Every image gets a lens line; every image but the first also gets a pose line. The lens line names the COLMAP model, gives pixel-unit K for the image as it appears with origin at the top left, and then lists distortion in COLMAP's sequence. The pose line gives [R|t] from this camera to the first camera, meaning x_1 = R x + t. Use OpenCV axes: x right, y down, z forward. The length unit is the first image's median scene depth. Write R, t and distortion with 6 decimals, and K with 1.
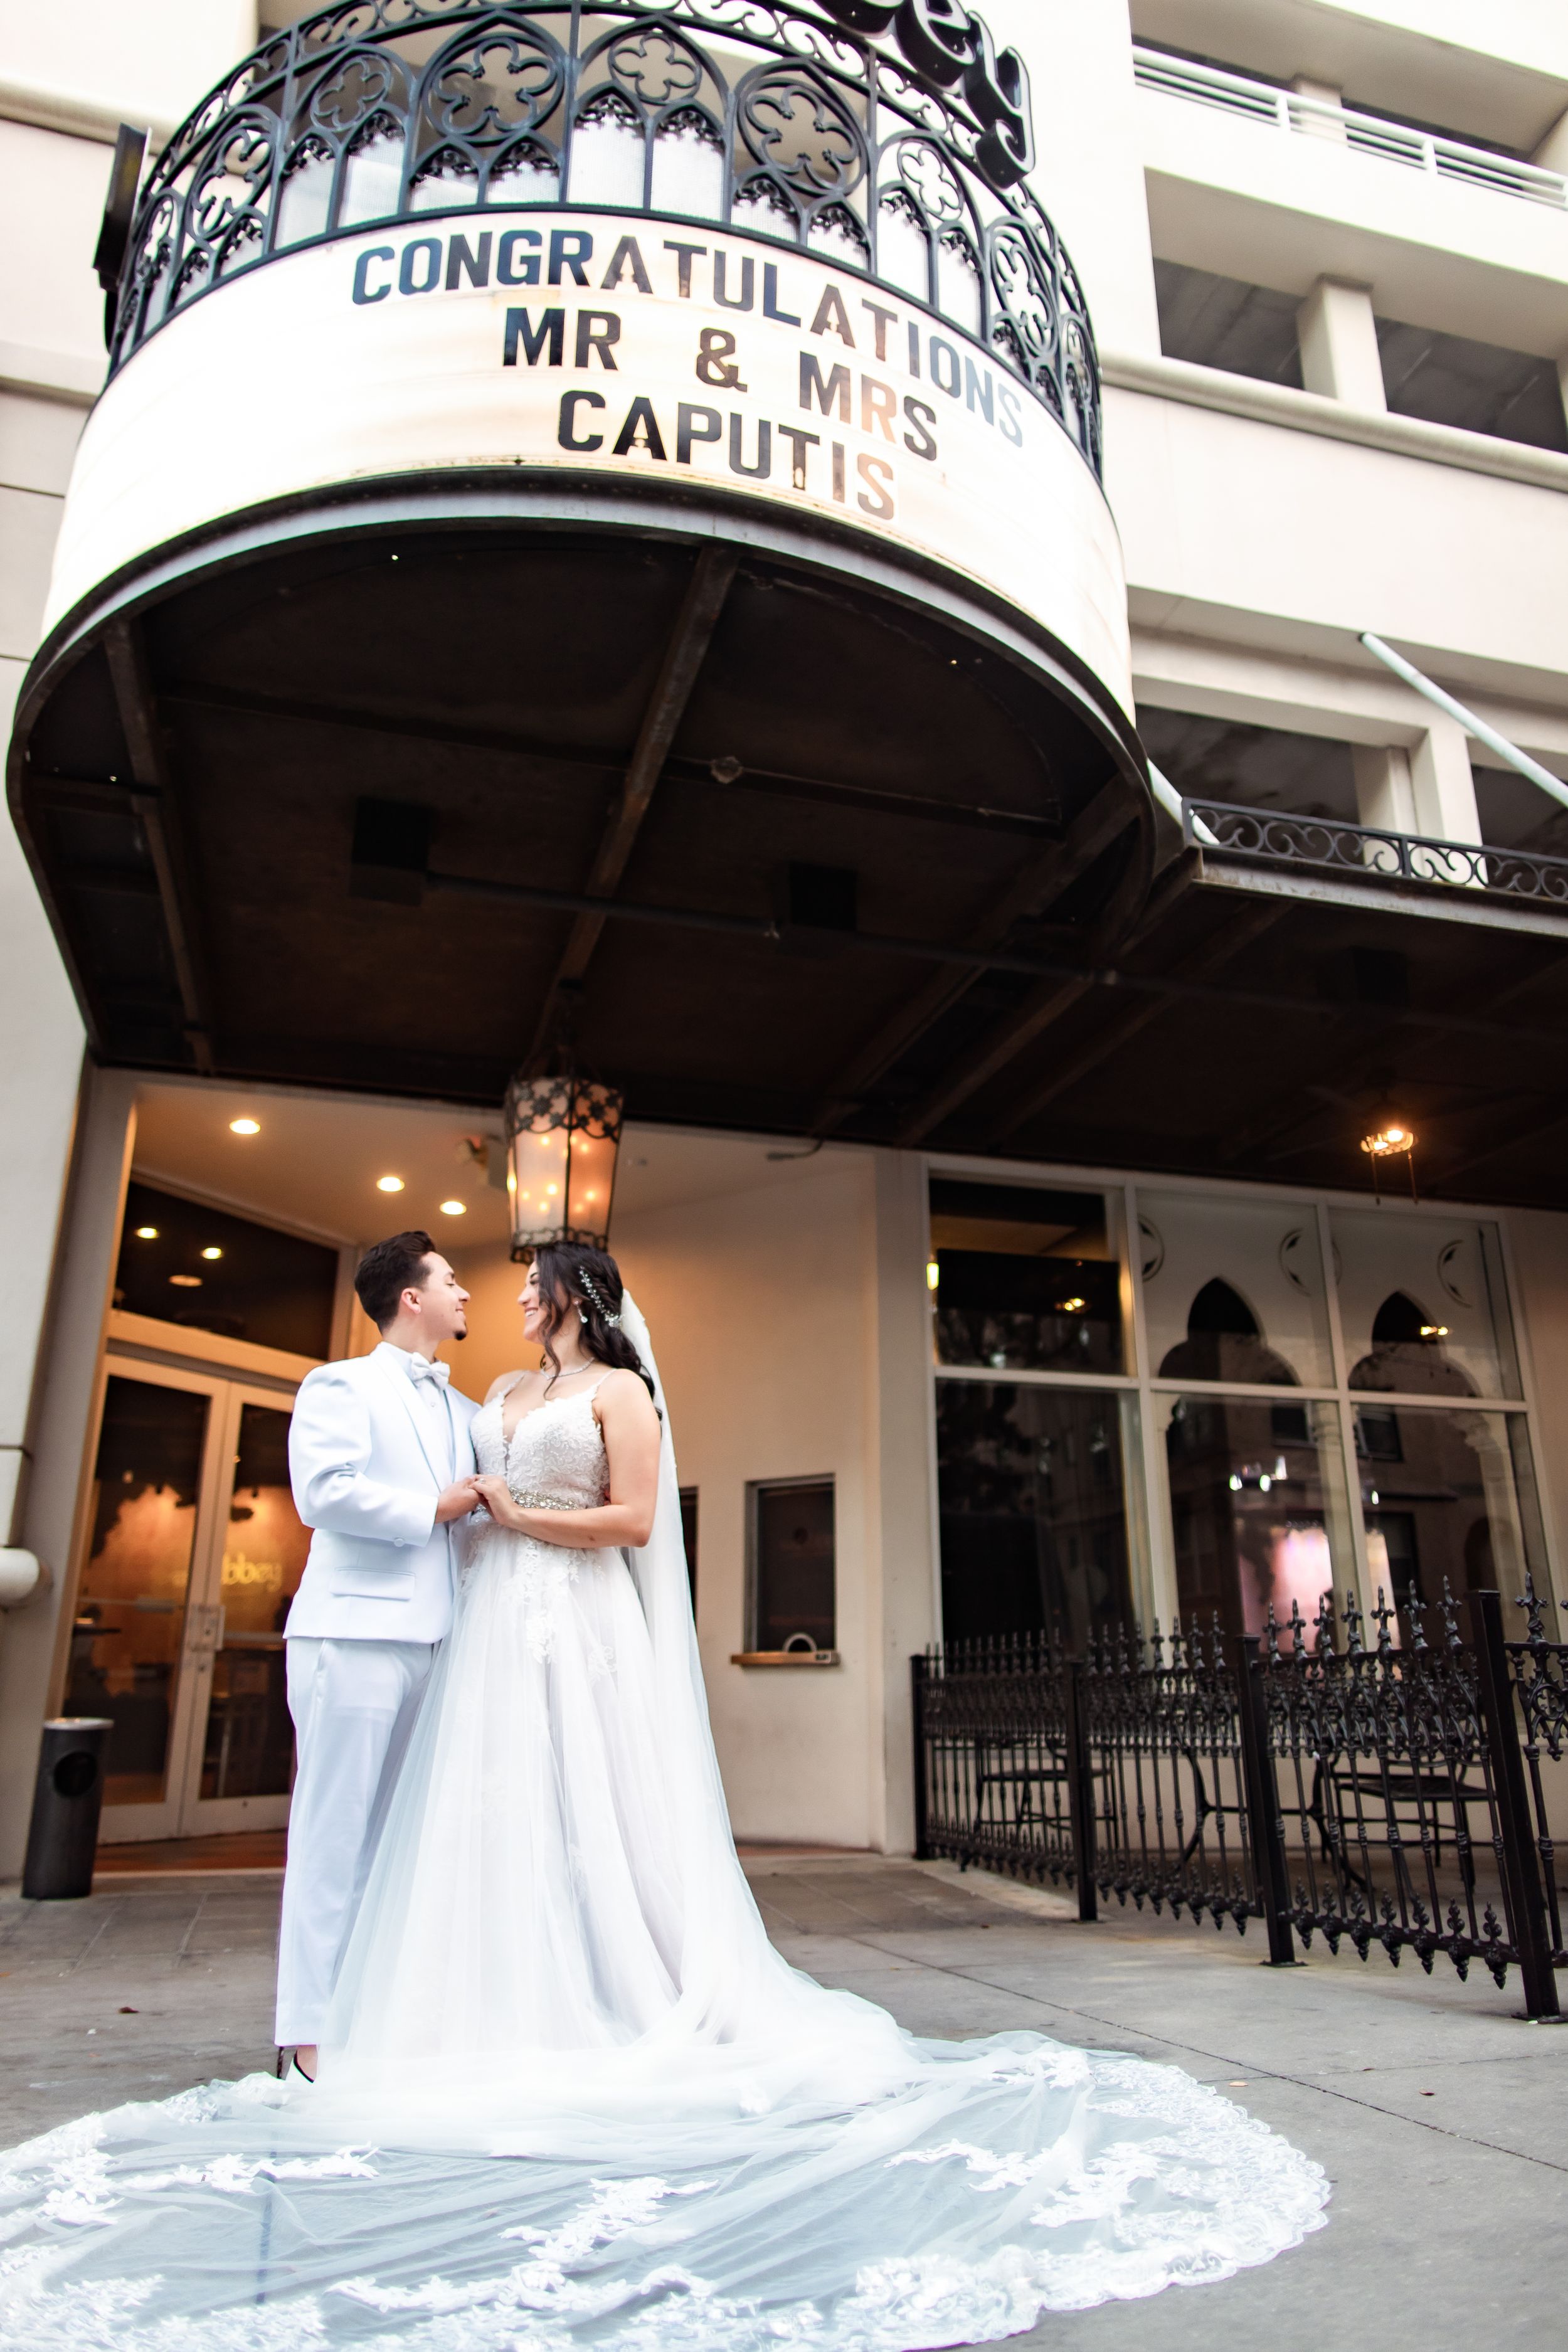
lens RADIAL K [[1580.8, 0, 784.0], [0, 1580.8, 1176.0], [0, 0, 1]] dist [-0.003510, 0.000915]
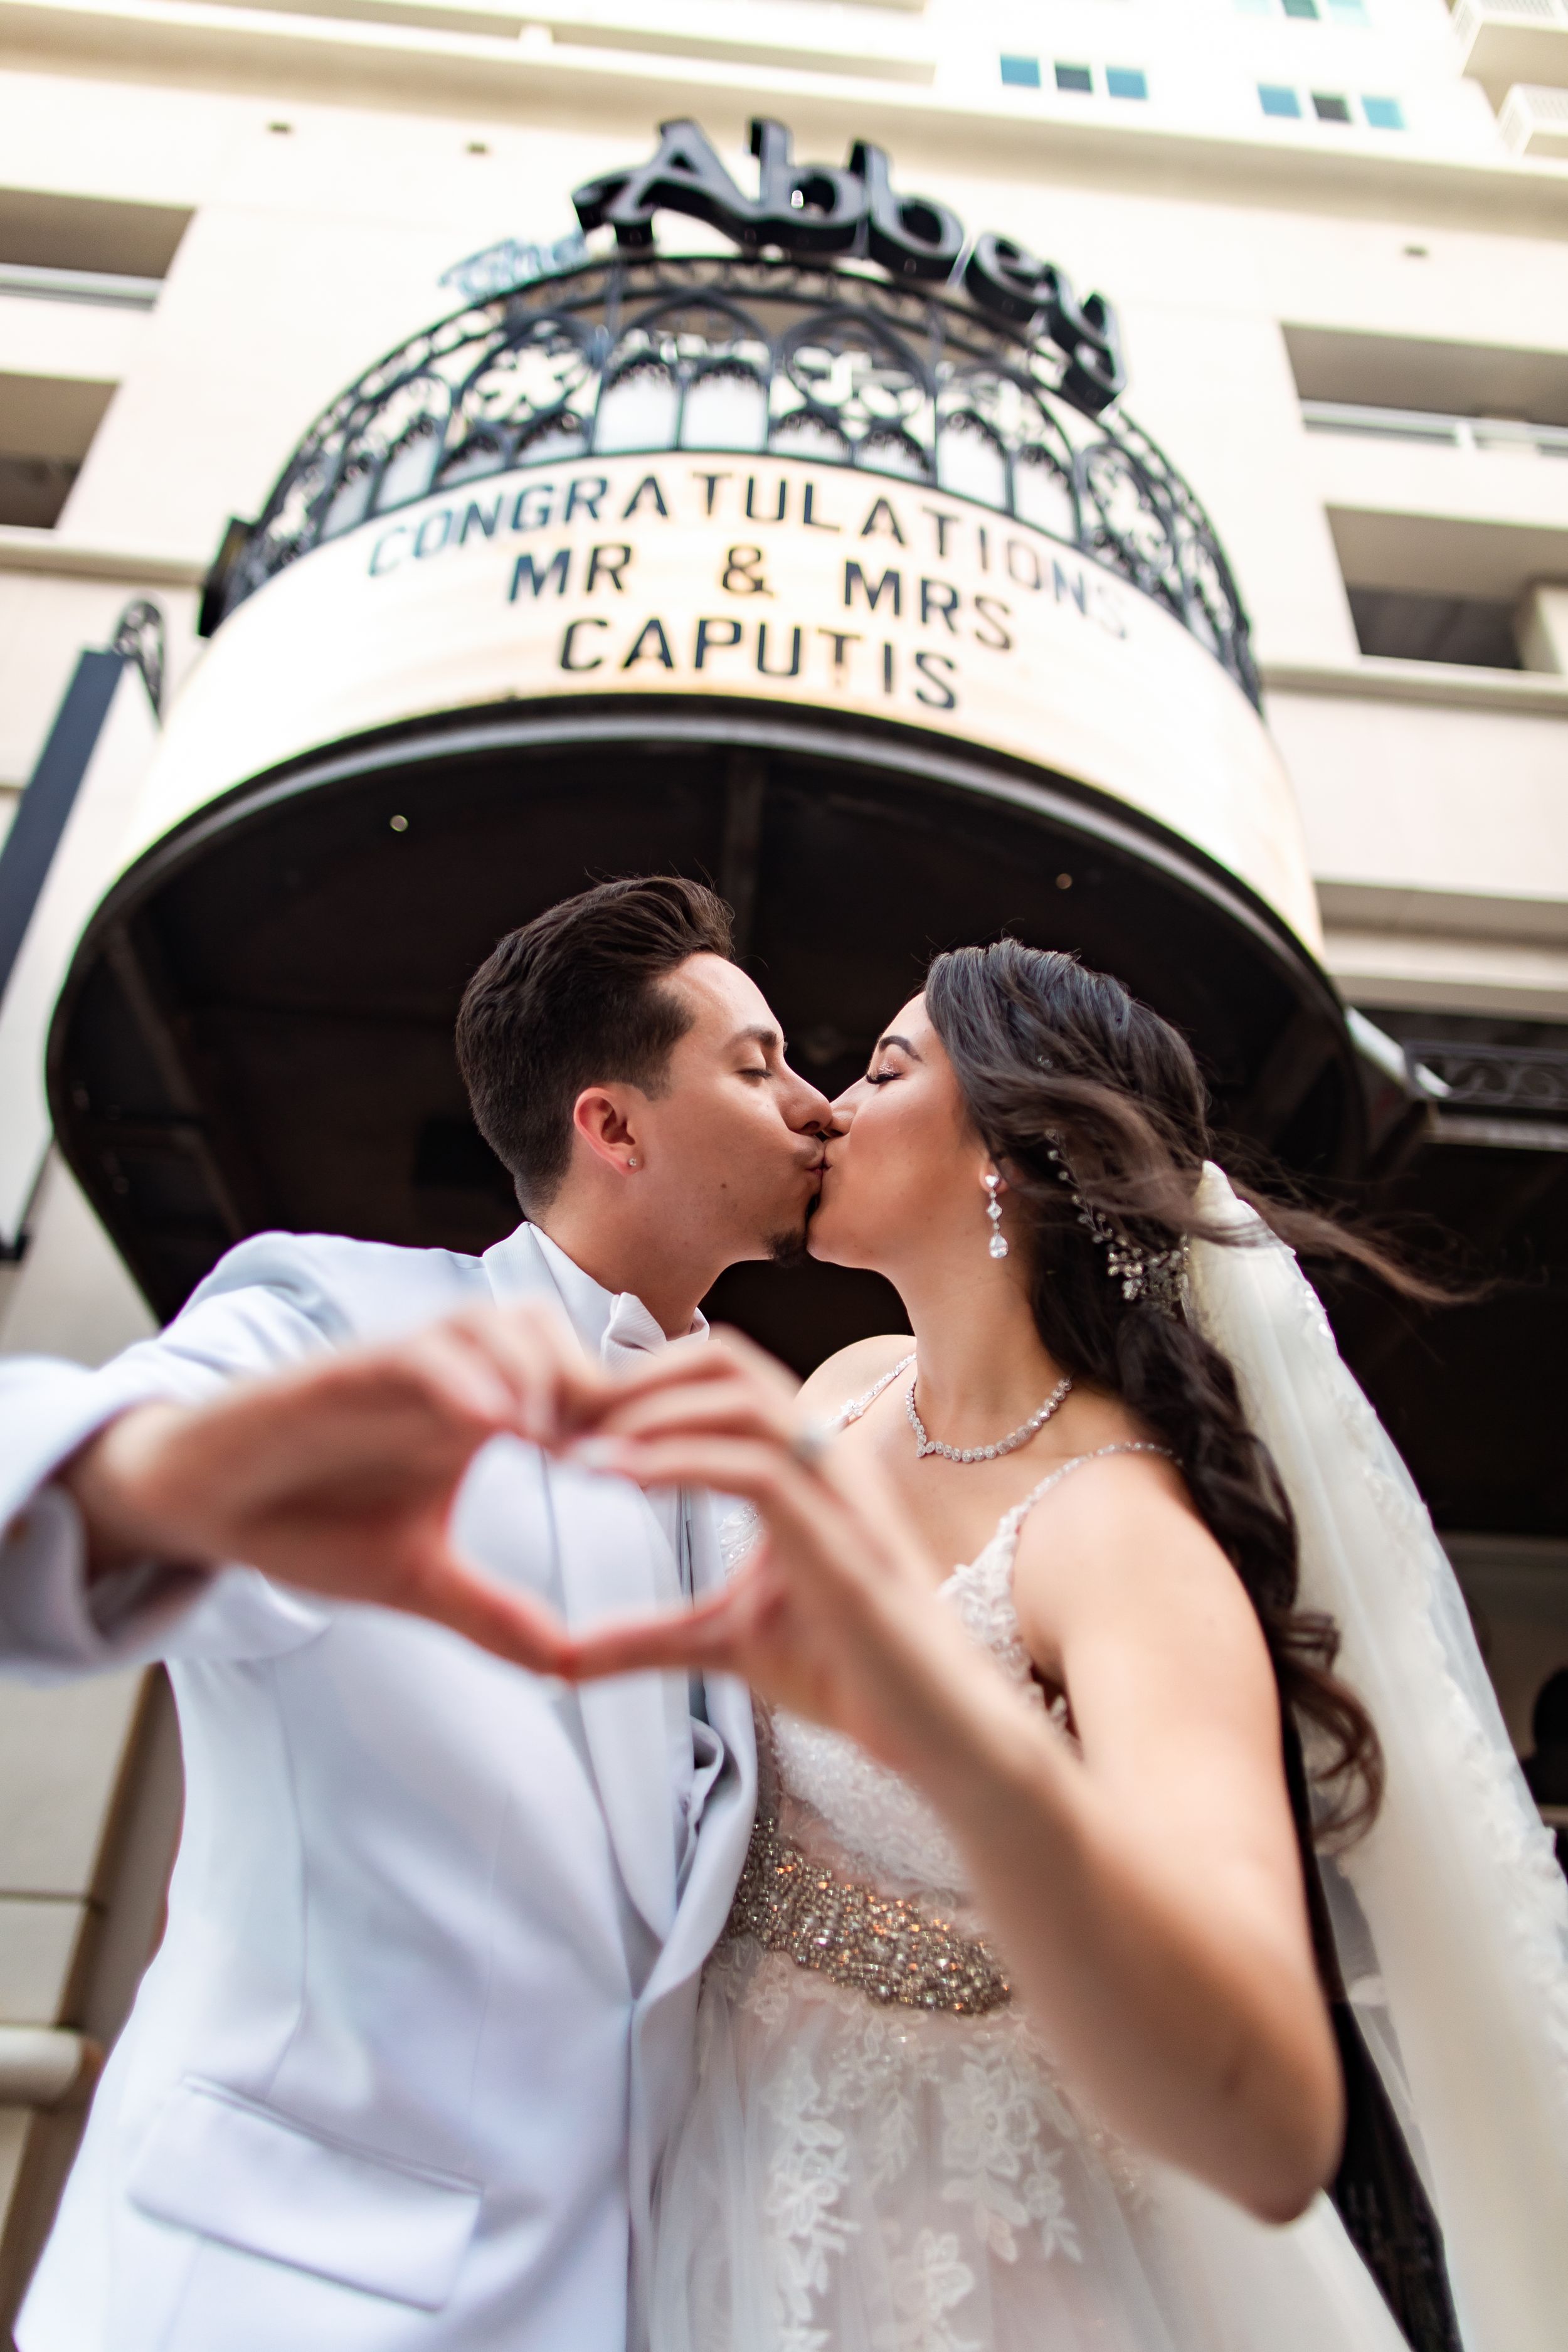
lens RADIAL K [[1580.8, 0, 784.0], [0, 1580.8, 1176.0], [0, 0, 1]] dist [-0.003510, 0.000915]
pose [[0.979732, -0.071683, -0.187049, 0.112320], [0.018306, 0.961910, -0.272754, 0.042707], [0.199476, 0.263801, 0.943726, 0.249805]]
